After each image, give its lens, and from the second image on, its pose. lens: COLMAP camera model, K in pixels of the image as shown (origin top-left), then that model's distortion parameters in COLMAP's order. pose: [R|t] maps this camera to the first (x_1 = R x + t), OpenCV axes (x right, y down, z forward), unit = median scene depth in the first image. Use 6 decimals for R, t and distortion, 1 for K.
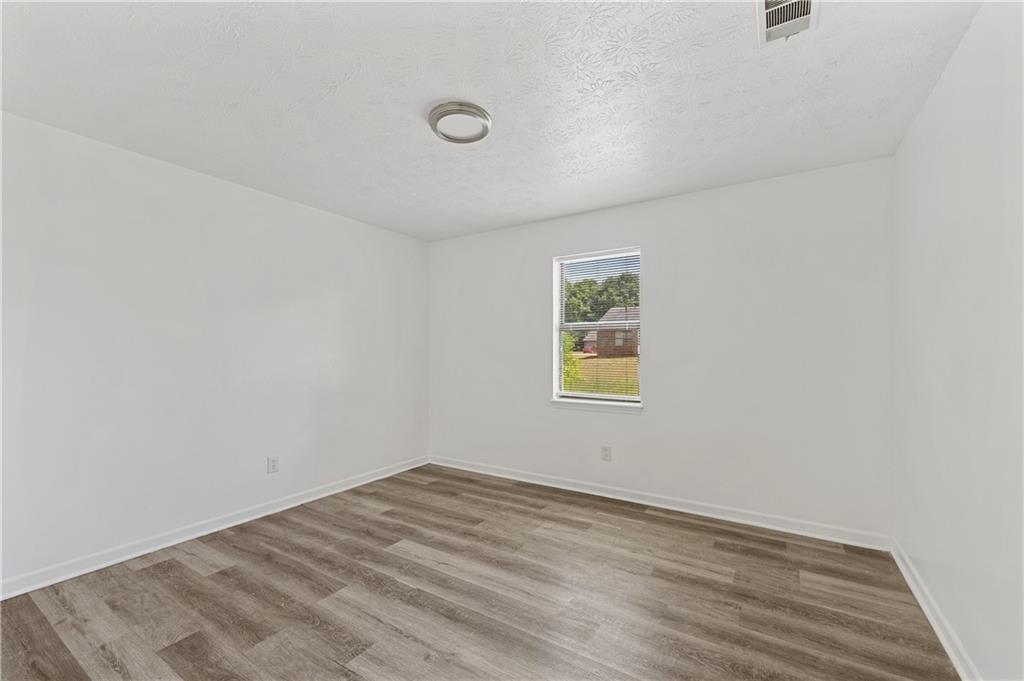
lens RADIAL K [[420.8, 0, 512.5], [0, 420.8, 344.6], [0, 0, 1]] dist [-0.000454, 0.000077]
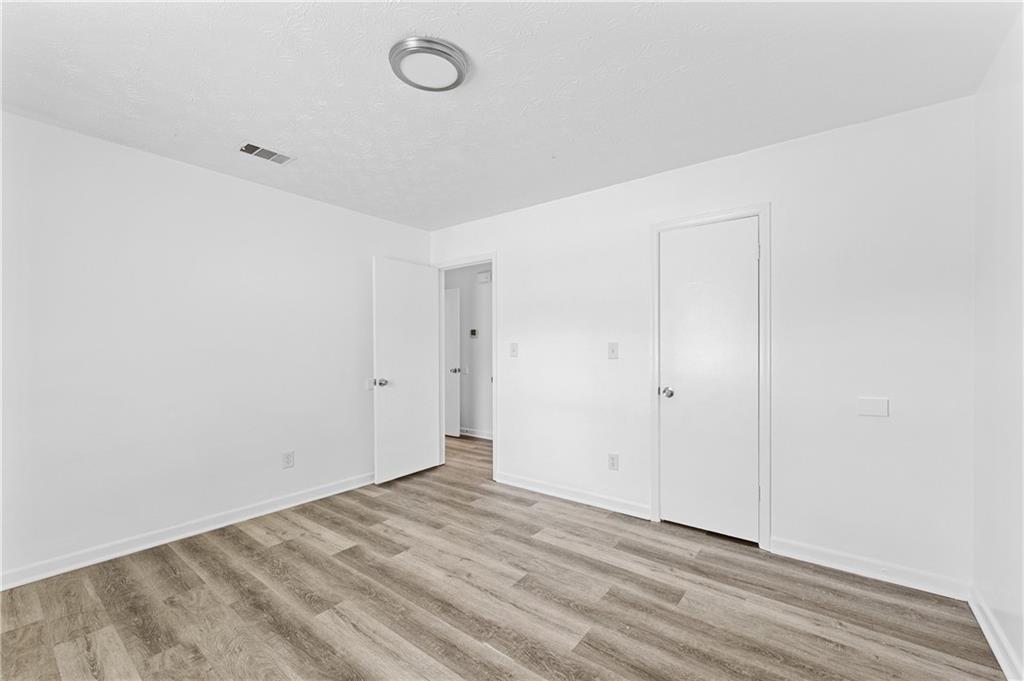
lens RADIAL K [[420.8, 0, 511.4], [0, 420.8, 344.3], [0, 0, 1]] dist [-0.000454, 0.000077]
pose [[-0.995666, 0.003438, 0.092943, -0.401113], [0.001666, 0.999816, -0.019131, 0.028989], [-0.092991, -0.018893, -0.995488, 2.017000]]
